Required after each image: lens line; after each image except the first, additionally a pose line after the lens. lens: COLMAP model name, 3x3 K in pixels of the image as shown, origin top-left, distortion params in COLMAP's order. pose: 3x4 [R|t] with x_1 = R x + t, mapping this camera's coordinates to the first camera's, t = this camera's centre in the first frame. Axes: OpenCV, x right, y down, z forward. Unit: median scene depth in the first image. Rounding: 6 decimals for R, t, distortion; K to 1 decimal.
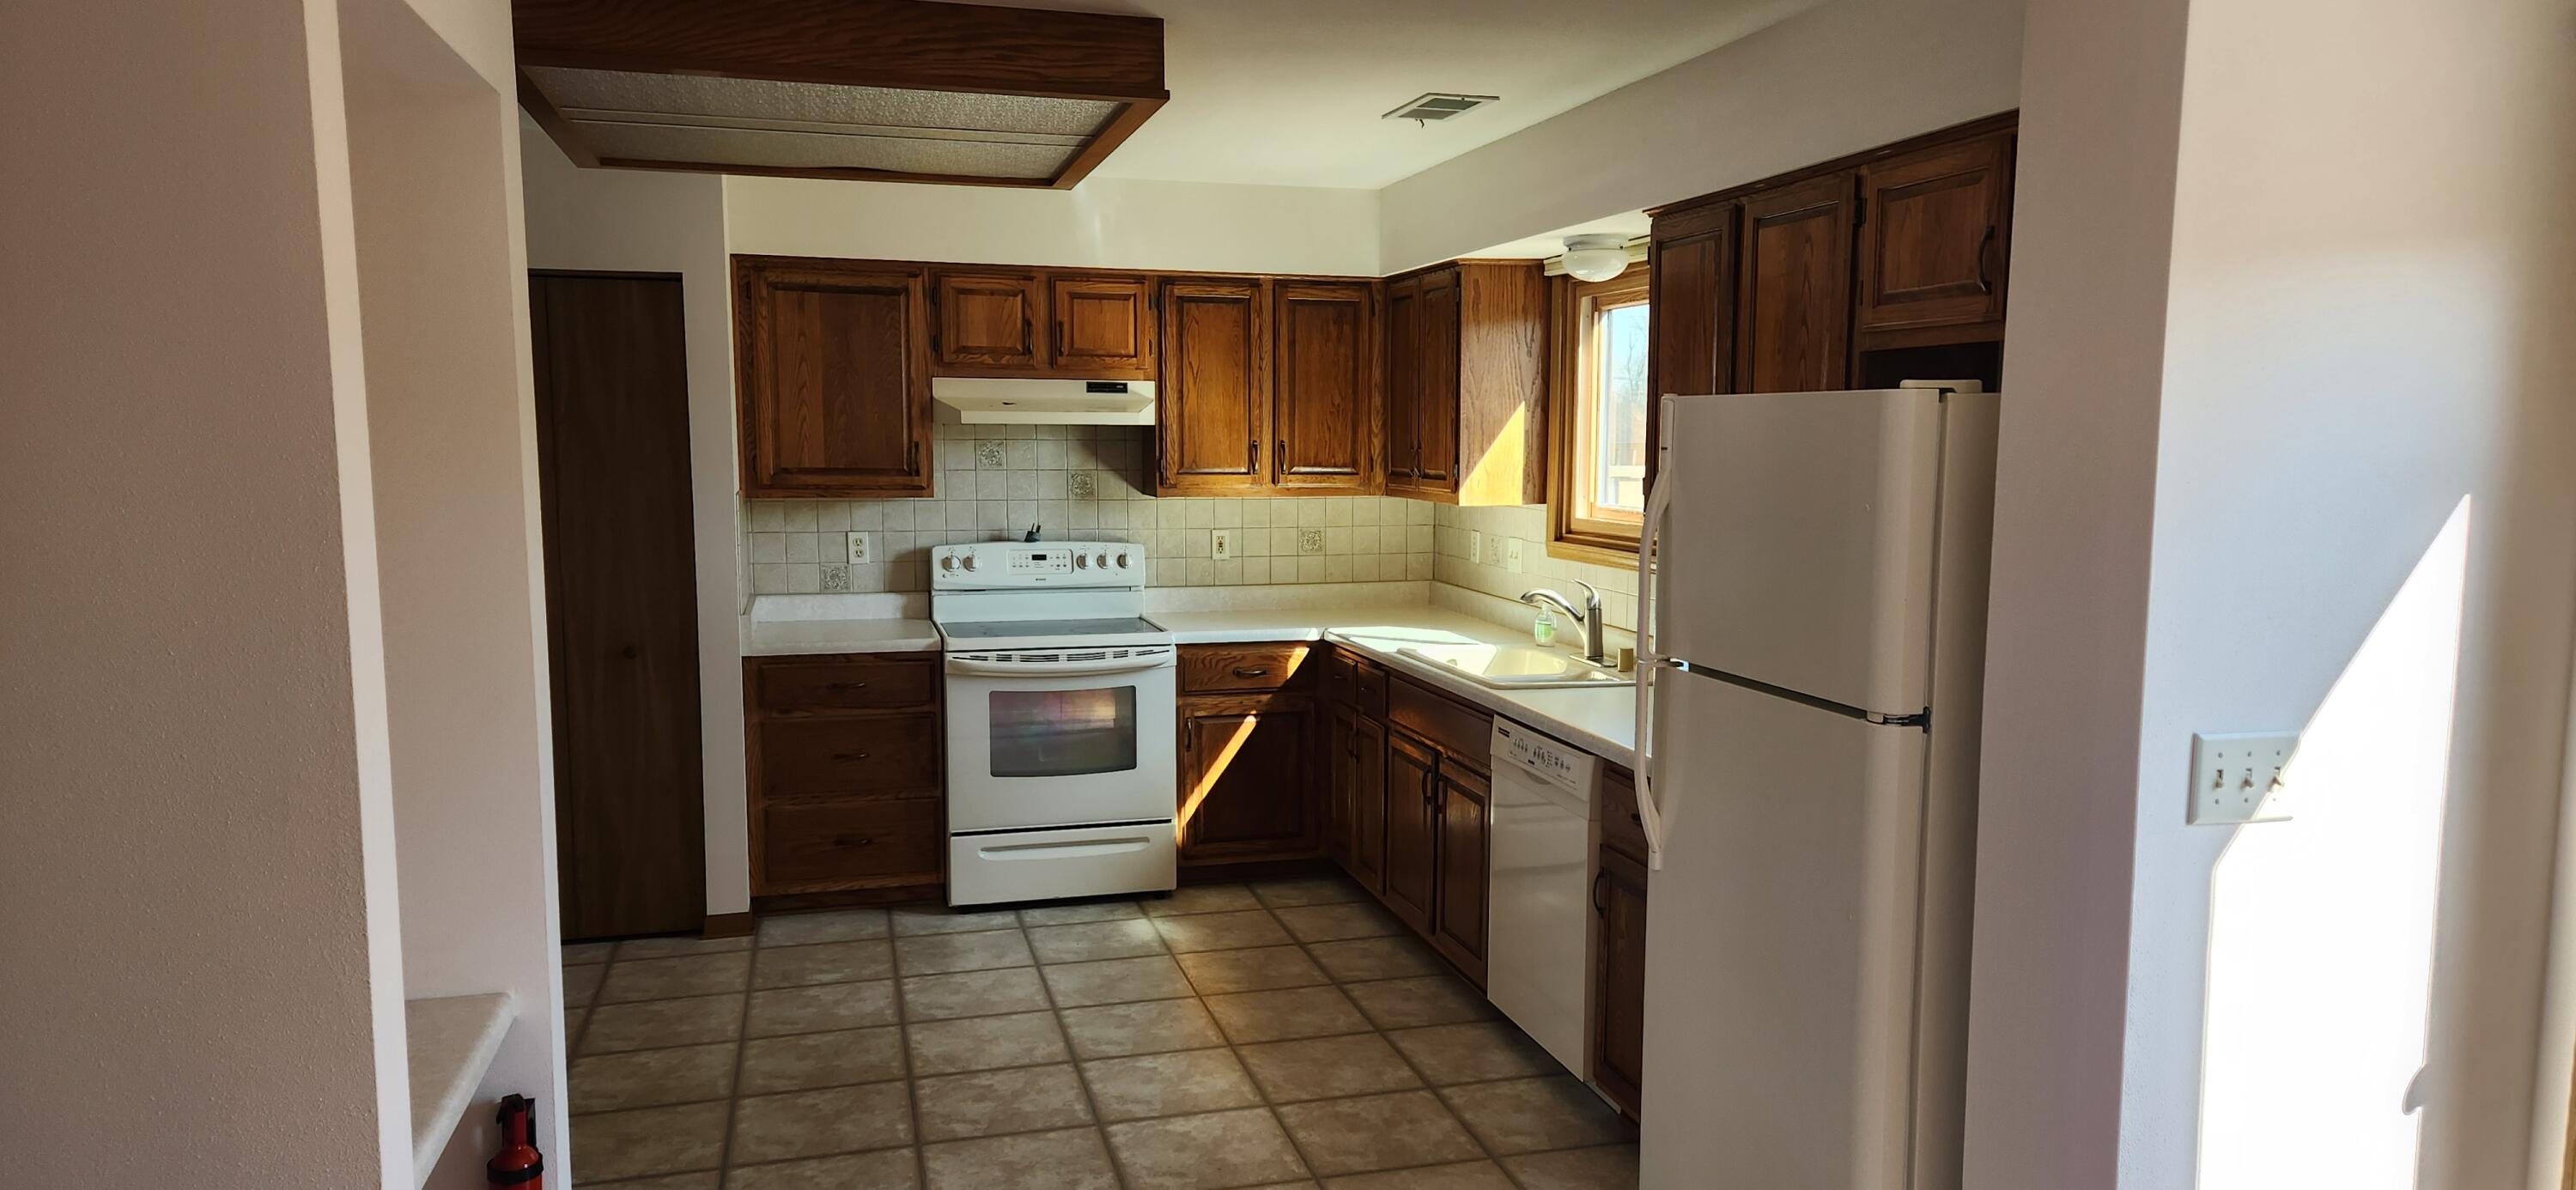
lens RADIAL K [[1718.4, 0, 1293.8], [0, 1718.4, 608.6], [0, 0, 1]] dist [0.062976, -0.011812]
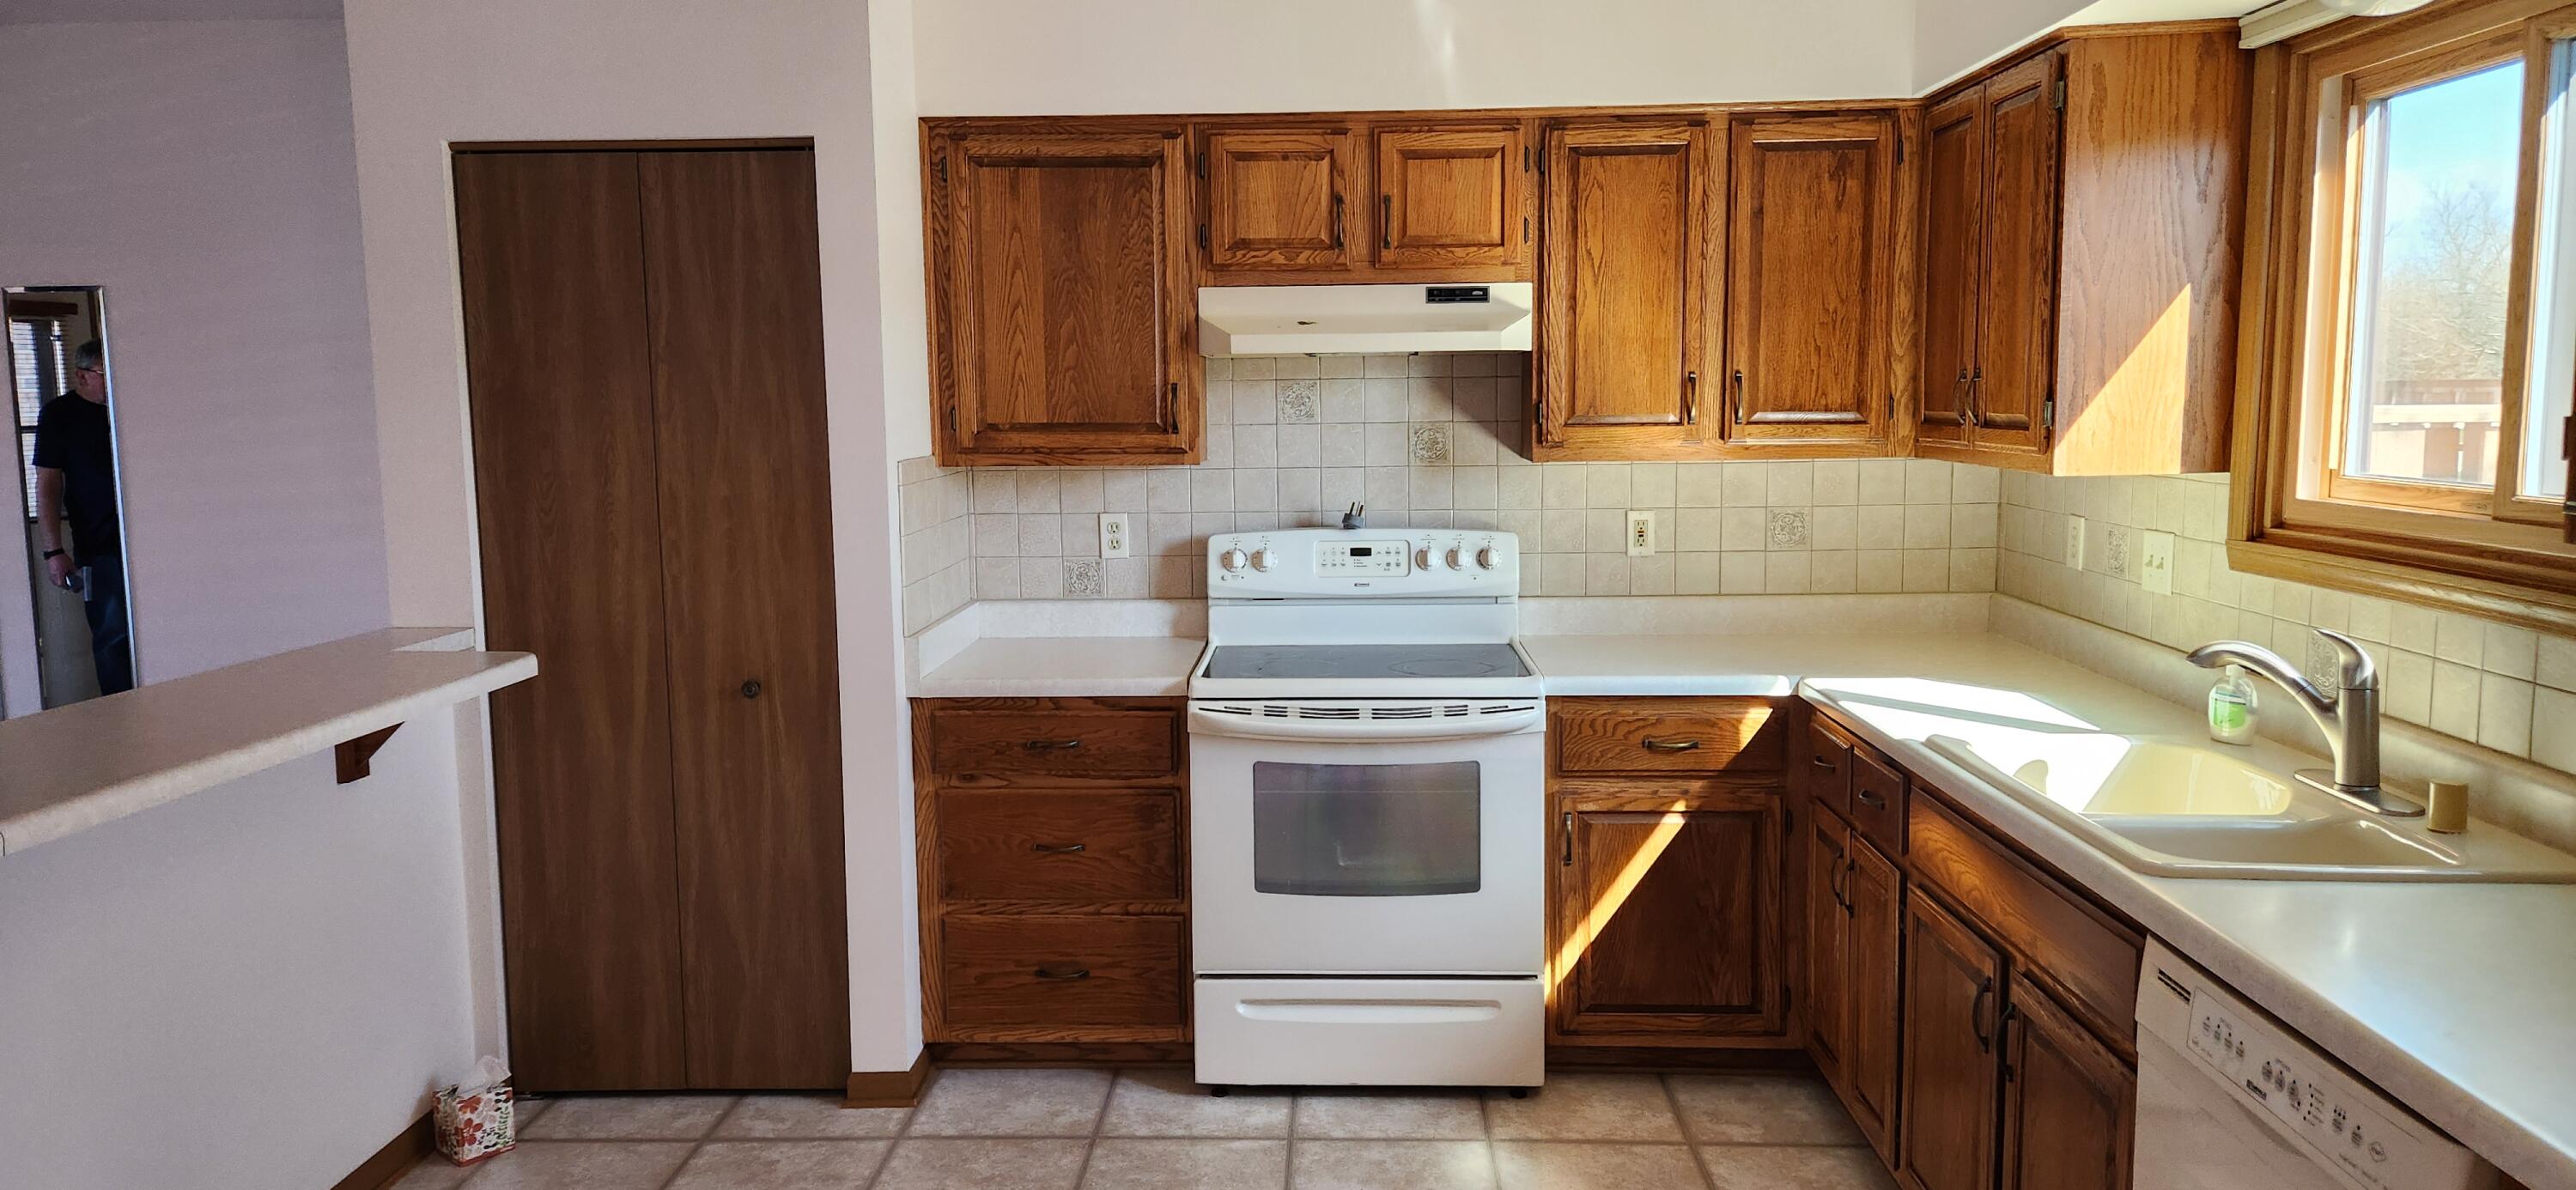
lens RADIAL K [[1718.4, 0, 1271.0], [0, 1718.4, 580.1], [0, 0, 1]] dist [0.062976, -0.011812]
pose [[0.952604, 0.017753, -0.303696, 0.025765], [-0.014984, 0.999822, 0.011448, -0.027983], [0.303845, -0.006354, 0.952700, 0.374003]]
